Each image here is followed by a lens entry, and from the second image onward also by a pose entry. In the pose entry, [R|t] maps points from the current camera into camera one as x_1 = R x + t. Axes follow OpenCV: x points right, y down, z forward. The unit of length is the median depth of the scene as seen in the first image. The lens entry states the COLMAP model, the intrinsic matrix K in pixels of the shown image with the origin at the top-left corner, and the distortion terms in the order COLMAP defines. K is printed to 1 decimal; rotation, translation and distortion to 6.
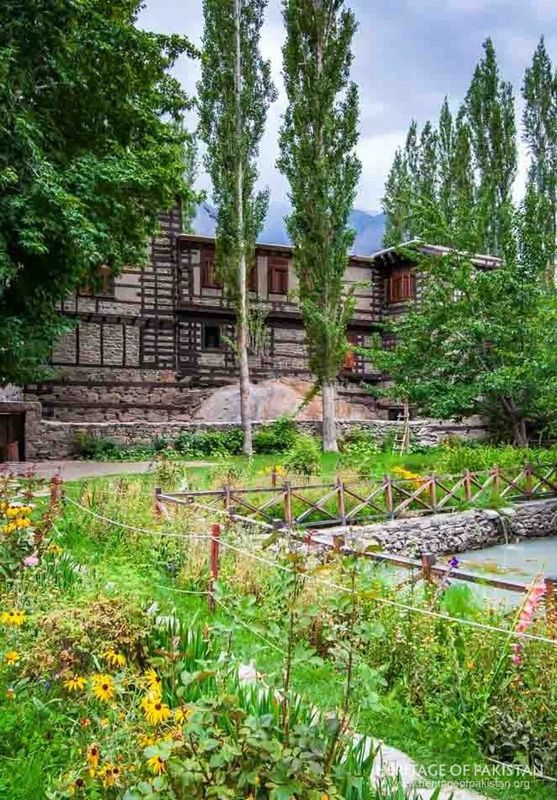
lens RADIAL K [[546.1, 0, 274.5], [0, 546.1, 400.7], [0, 0, 1]] dist [0.008673, 0.002942]
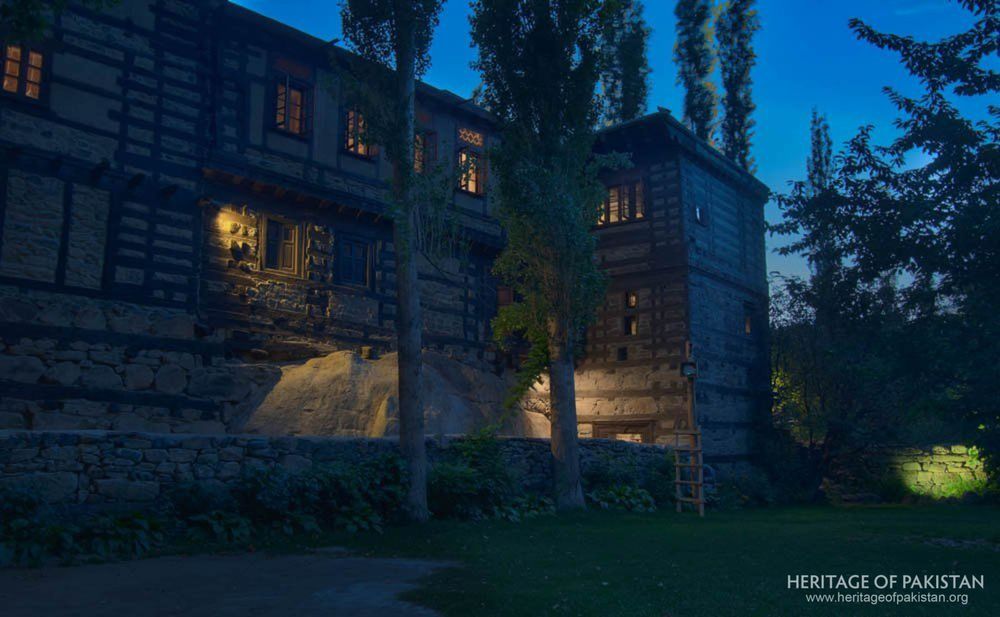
lens RADIAL K [[791.3, 0, 504.5], [0, 791.3, 318.9], [0, 0, 1]] dist [0.004994, -0.004601]
pose [[0.952310, 0.054297, 0.300263, -0.116198], [-0.012928, 0.990336, -0.138083, 0.023832], [-0.304859, 0.127616, 0.943809, 0.314652]]
